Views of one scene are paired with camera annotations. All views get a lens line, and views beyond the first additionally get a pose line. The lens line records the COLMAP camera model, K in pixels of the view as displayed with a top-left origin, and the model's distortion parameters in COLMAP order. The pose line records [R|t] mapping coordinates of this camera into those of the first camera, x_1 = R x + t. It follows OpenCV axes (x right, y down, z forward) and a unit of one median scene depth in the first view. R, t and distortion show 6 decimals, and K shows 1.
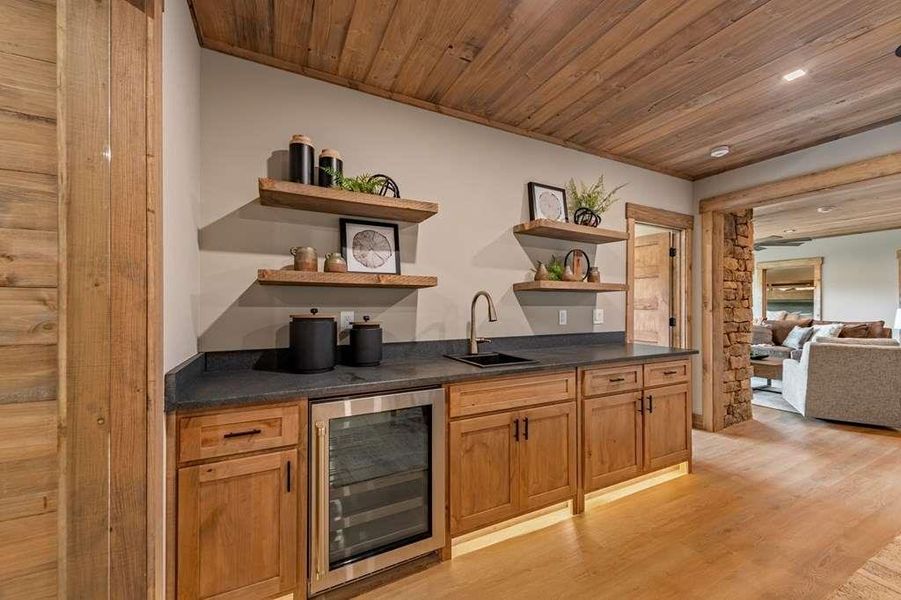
lens RADIAL K [[355.0, 0, 452.2], [0, 355.0, 293.2], [0, 0, 1]] dist [0.000349, -0.000120]
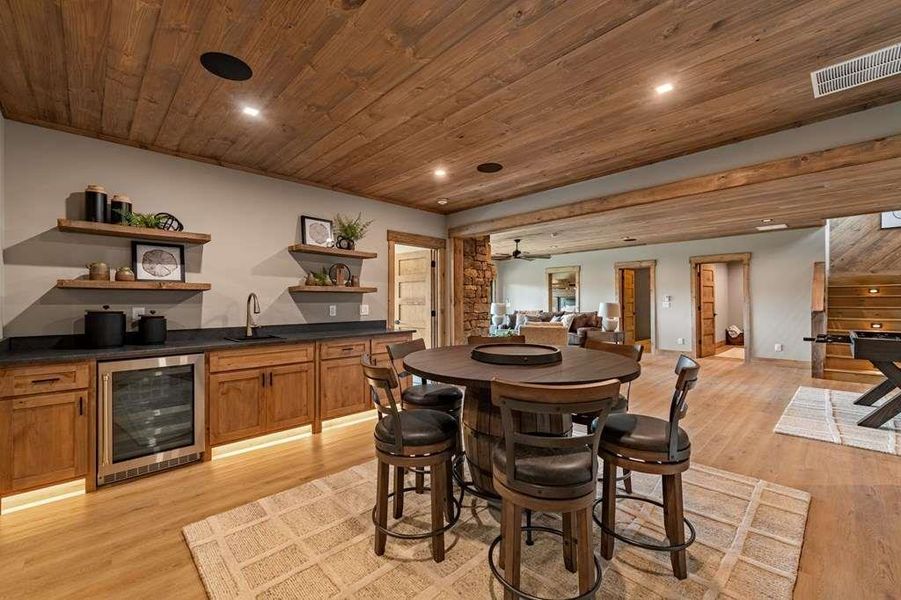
lens RADIAL K [[373.0, 0, 452.9], [0, 373.0, 292.3], [0, 0, 1]] dist [-0.000747, -0.000372]
pose [[0.950860, 0.001998, 0.309615, 0.432036], [-0.004083, 0.999973, 0.006084, -0.023213], [-0.309595, -0.007049, 0.950843, -0.789650]]
